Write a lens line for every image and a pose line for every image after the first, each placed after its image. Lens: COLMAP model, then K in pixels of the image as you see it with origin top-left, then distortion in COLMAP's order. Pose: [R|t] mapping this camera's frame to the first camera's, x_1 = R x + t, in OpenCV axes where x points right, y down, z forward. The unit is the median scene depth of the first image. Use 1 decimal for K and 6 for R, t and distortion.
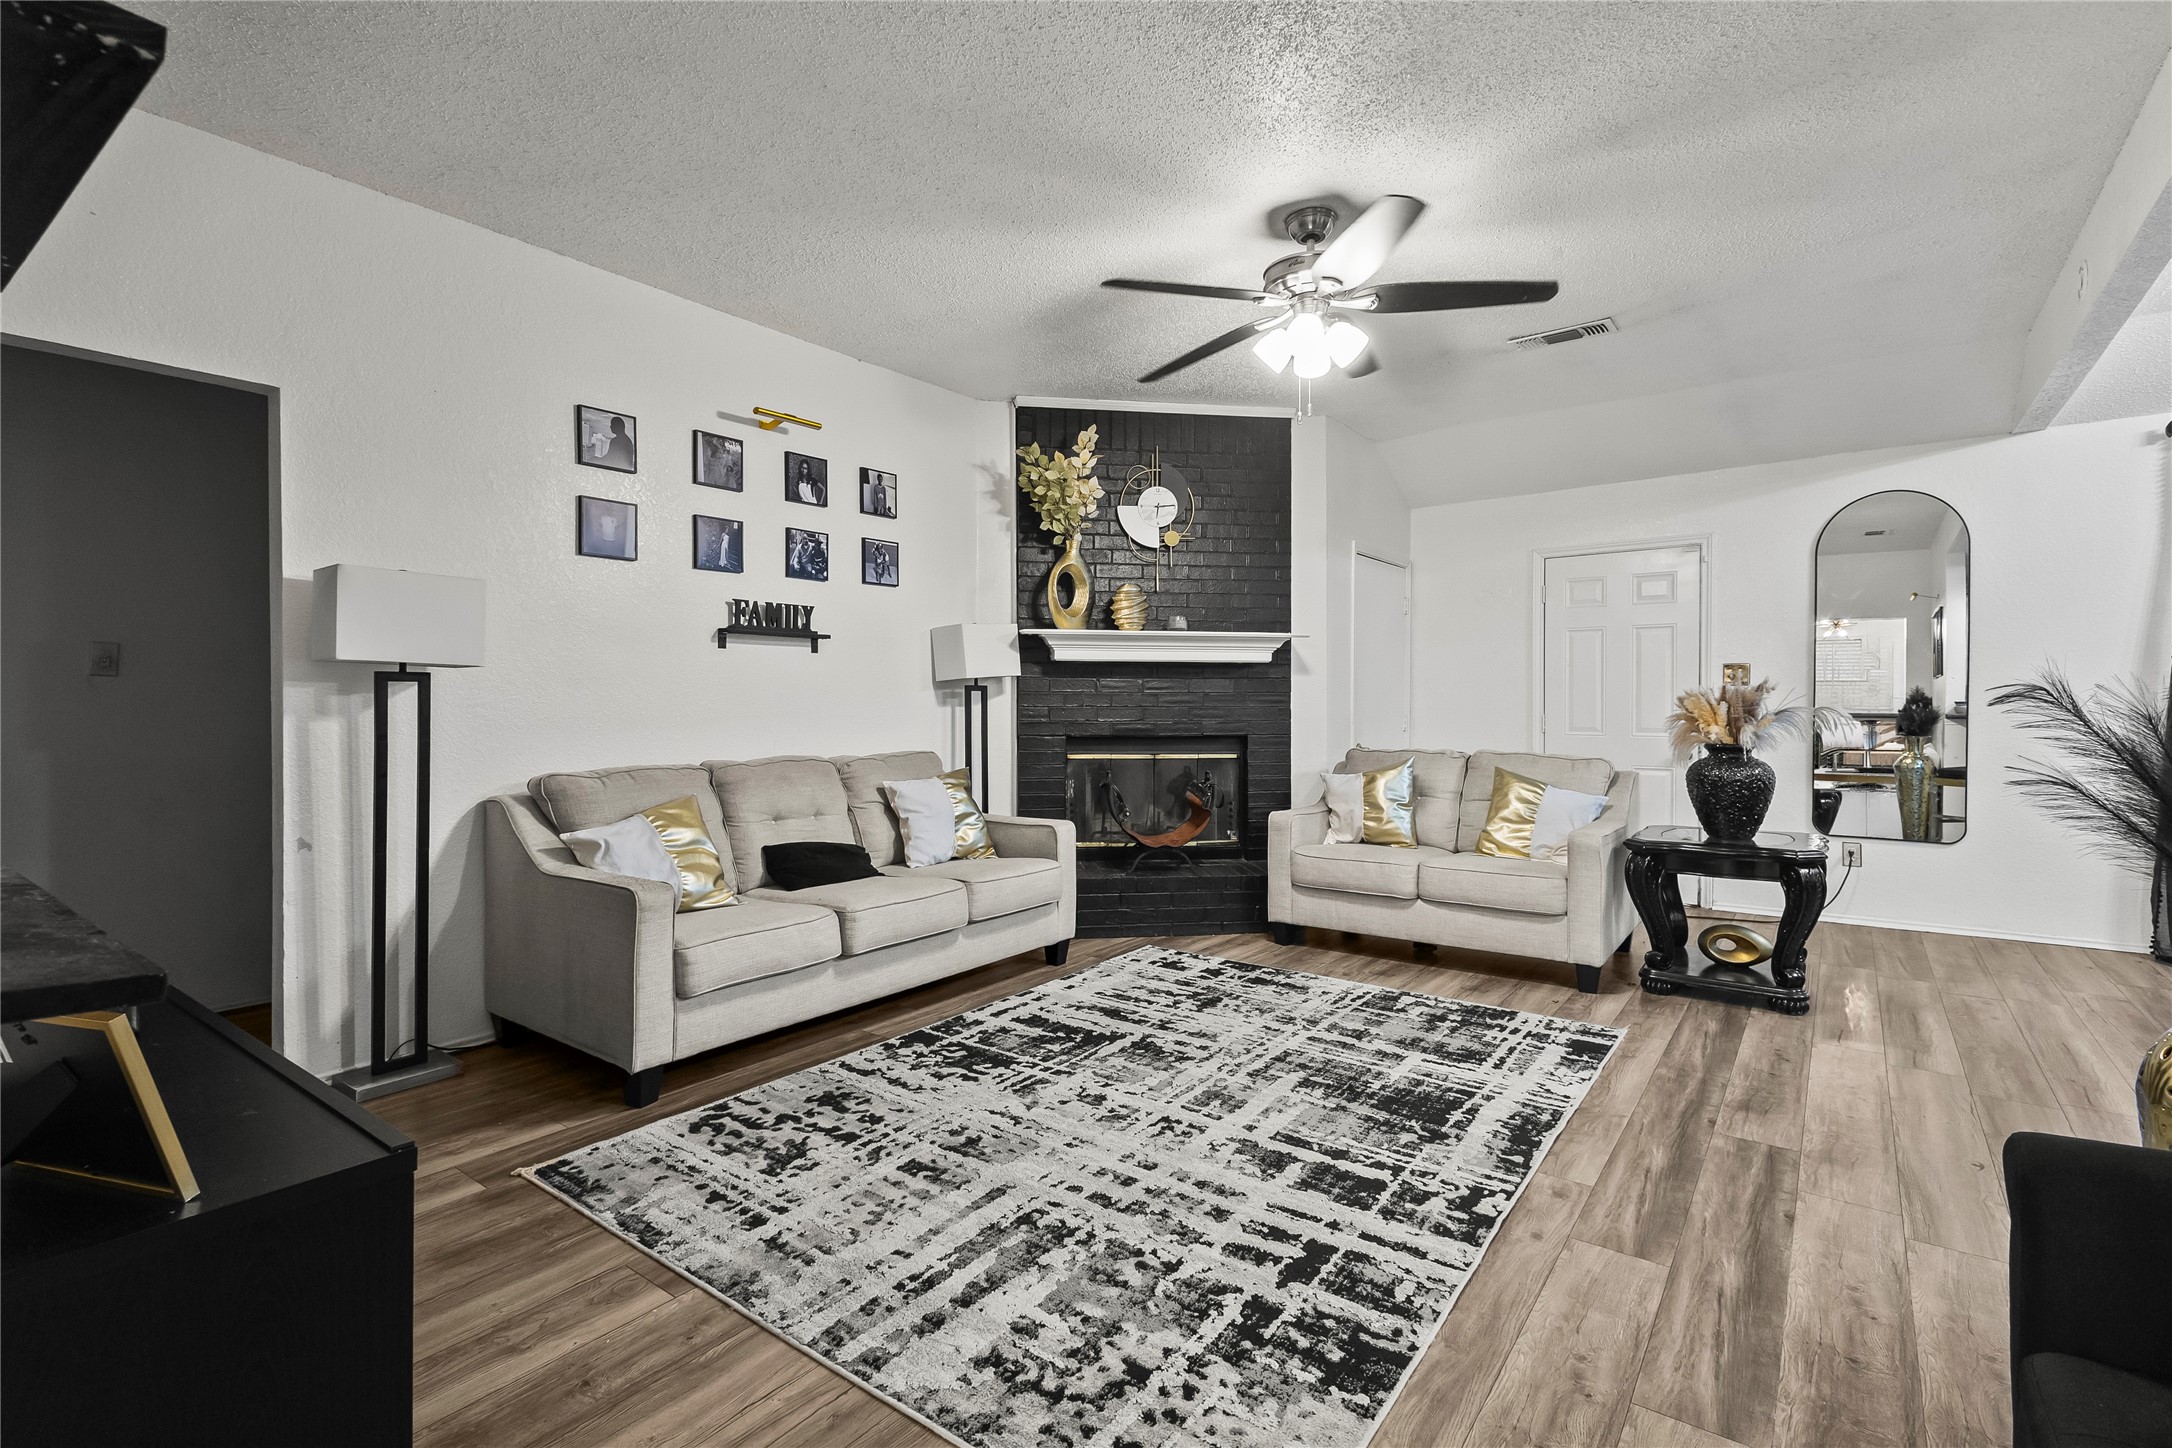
lens RADIAL K [[994.1, 0, 1091.6], [0, 994.1, 709.0], [0, 0, 1]] dist [0.002809, -0.000150]
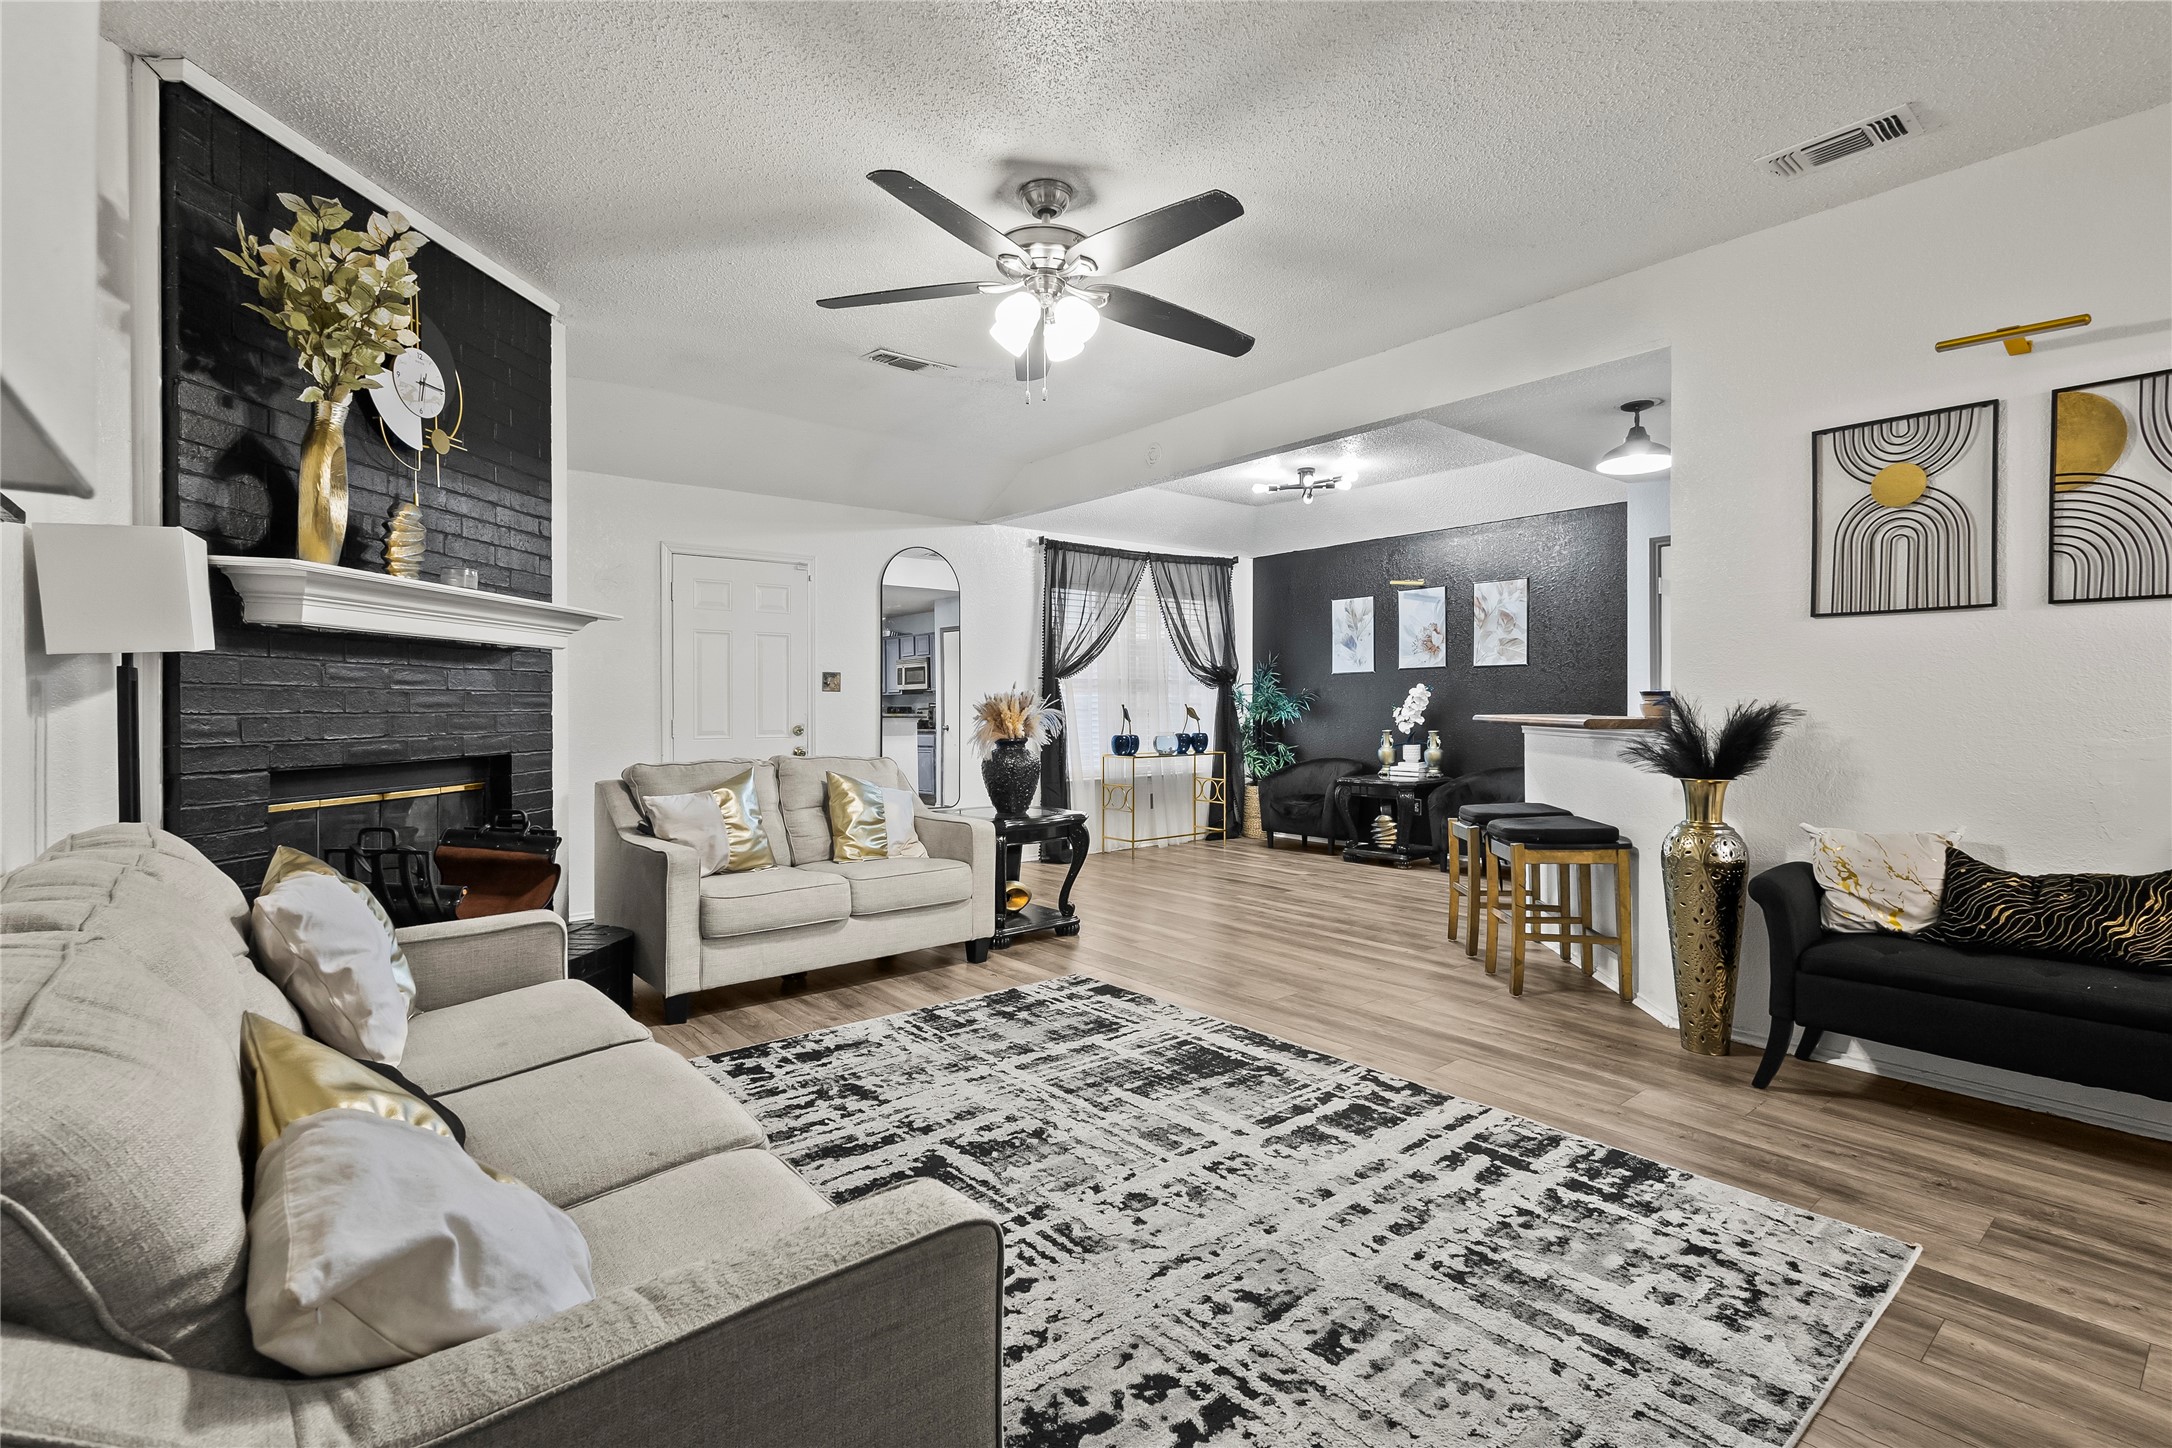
lens RADIAL K [[991.3, 0, 1080.7], [0, 991.3, 707.3], [0, 0, 1]] dist [0.005965, 0.000117]
pose [[0.236934, -0.000164, 0.971526, -0.730157], [0.006452, 0.999978, -0.001404, -0.003711], [-0.971504, 0.006601, 0.236930, 0.793989]]
